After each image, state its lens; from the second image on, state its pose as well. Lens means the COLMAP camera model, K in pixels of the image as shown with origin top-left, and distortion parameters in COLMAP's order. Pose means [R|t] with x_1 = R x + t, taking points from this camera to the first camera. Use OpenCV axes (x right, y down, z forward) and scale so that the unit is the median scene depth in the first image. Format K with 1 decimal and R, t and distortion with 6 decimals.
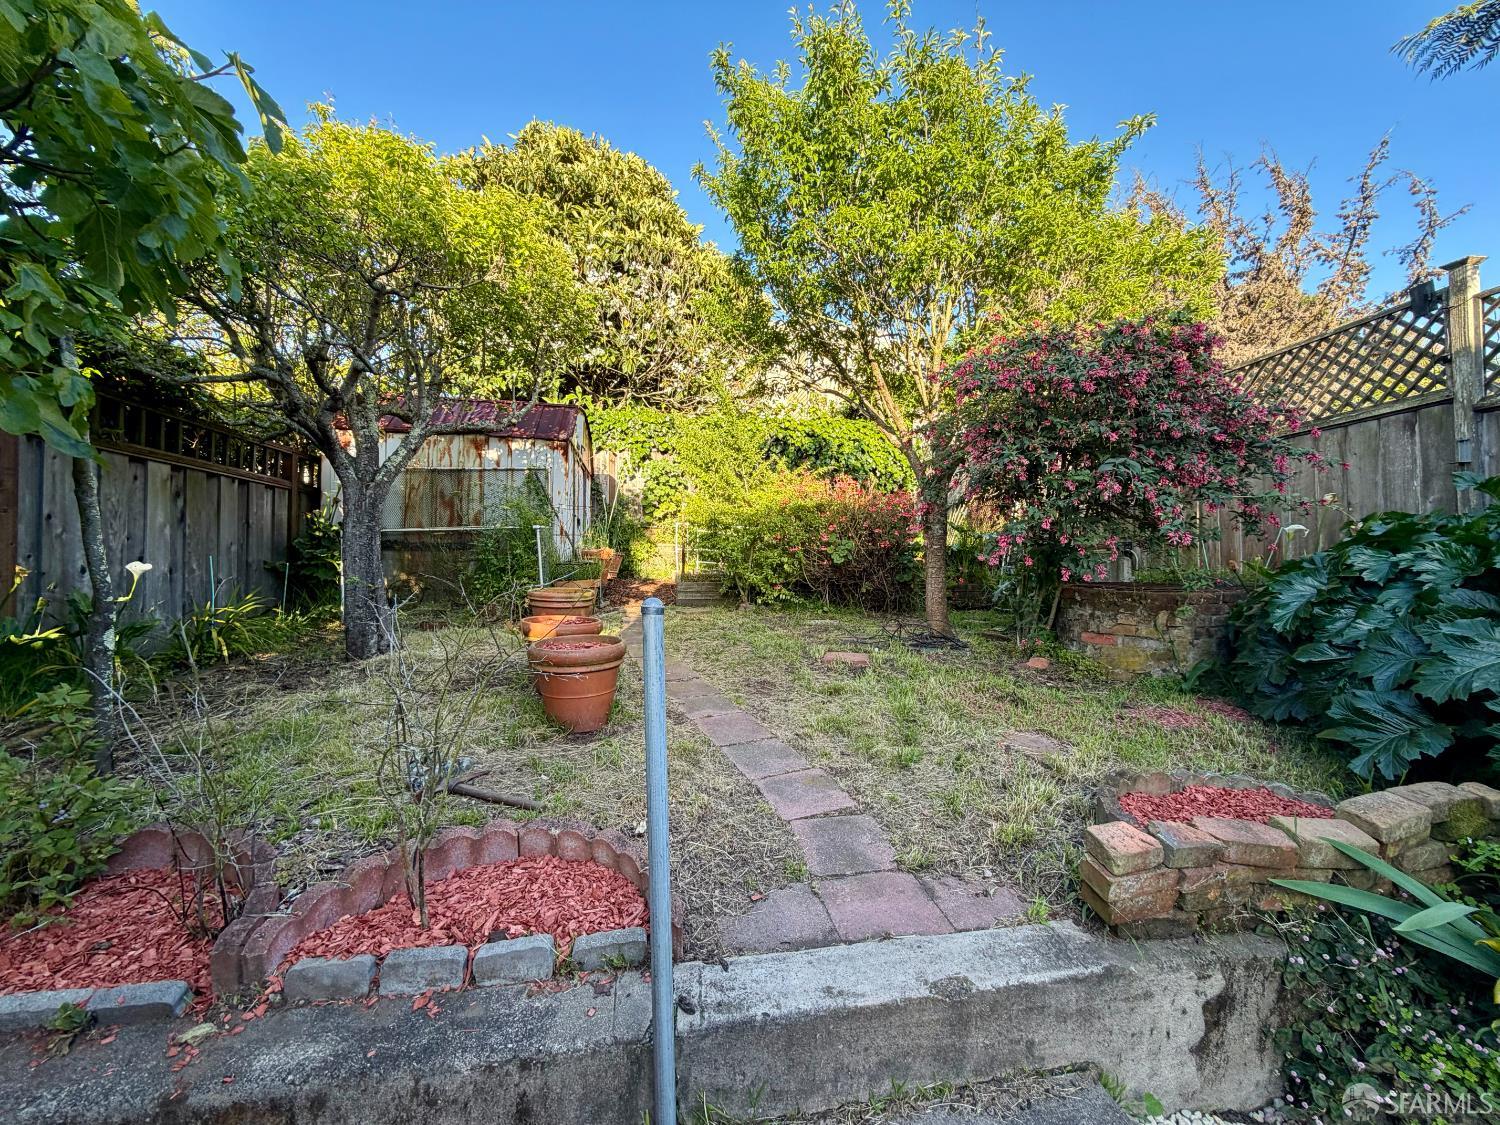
lens RADIAL K [[602.6, 0, 750.0], [0, 602.6, 562.5], [0, 0, 1]] dist [-0.000714, -0.000091]
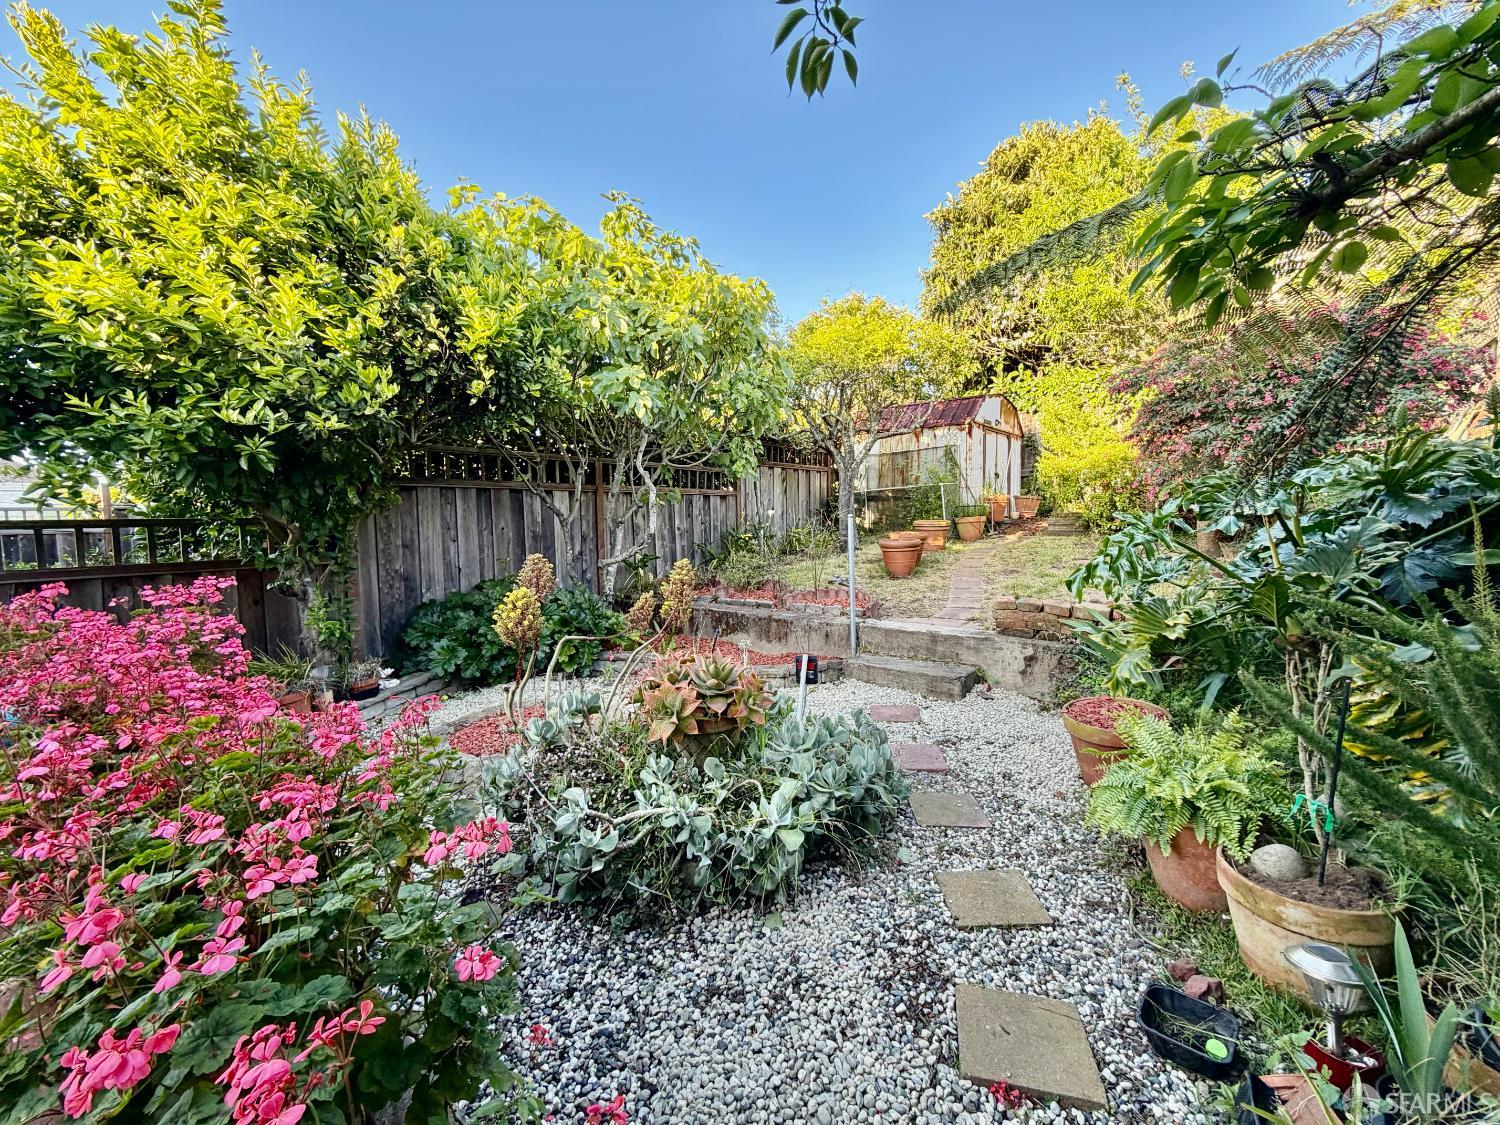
lens RADIAL K [[602.6, 0, 750.0], [0, 602.6, 562.5], [0, 0, 1]] dist [-0.000714, -0.000091]
pose [[0.660436, 0.043119, -0.749644, 0.584101], [0.027075, 0.996333, 0.081162, 0.006772], [0.750394, -0.073899, 0.656846, -0.523673]]
